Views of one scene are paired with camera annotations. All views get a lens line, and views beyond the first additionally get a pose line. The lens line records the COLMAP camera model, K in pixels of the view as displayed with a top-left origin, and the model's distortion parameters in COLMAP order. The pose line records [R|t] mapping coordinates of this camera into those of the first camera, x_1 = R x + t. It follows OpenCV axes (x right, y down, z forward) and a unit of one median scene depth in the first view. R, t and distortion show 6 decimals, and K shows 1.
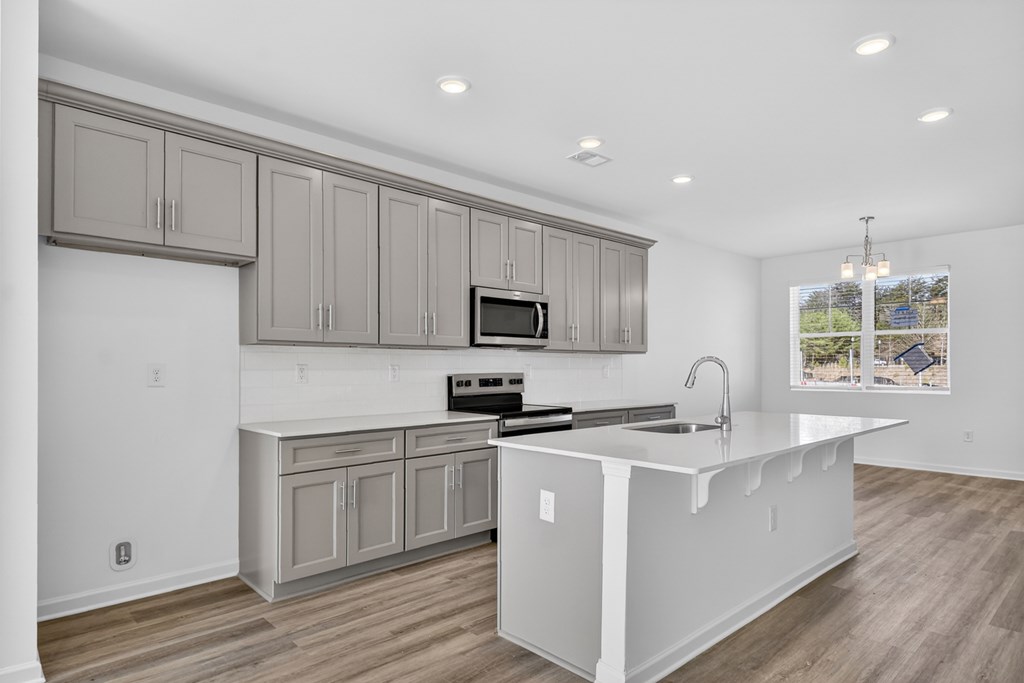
lens RADIAL K [[600.5, 0, 514.0], [0, 600.5, 372.1], [0, 0, 1]] dist [-0.000470, -0.000157]
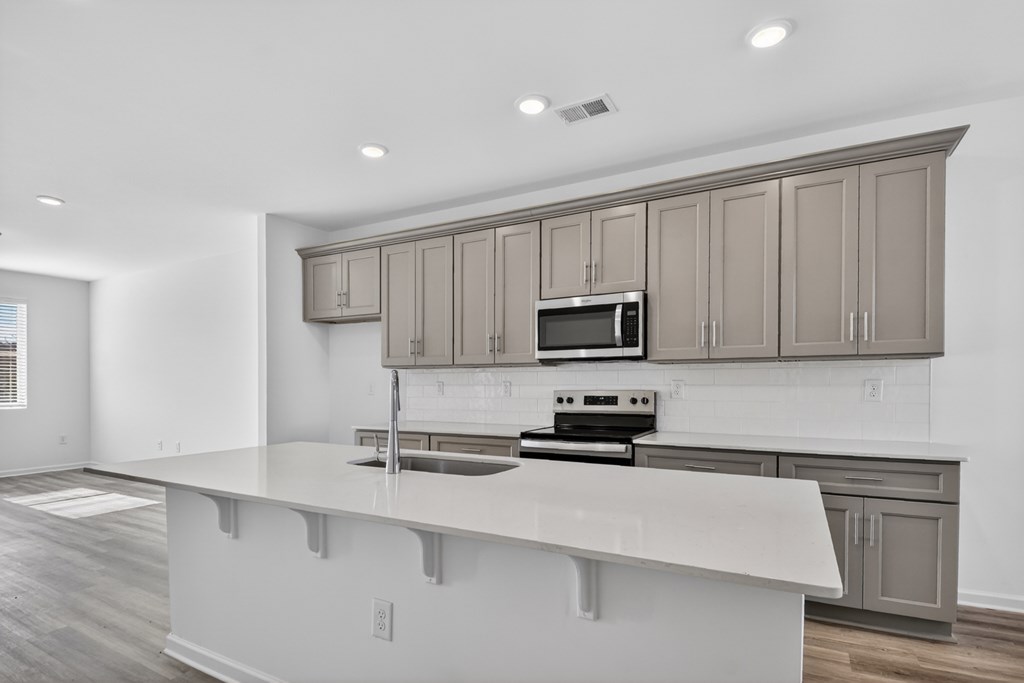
lens RADIAL K [[529.0, 0, 511.5], [0, 529.0, 384.9], [0, 0, 1]] dist [-0.015149, -0.001064]
pose [[0.279683, 0.001087, -0.960092, 0.692979], [-0.005011, 0.999987, -0.000327, -0.005033], [0.960079, 0.004902, 0.279685, 0.670947]]
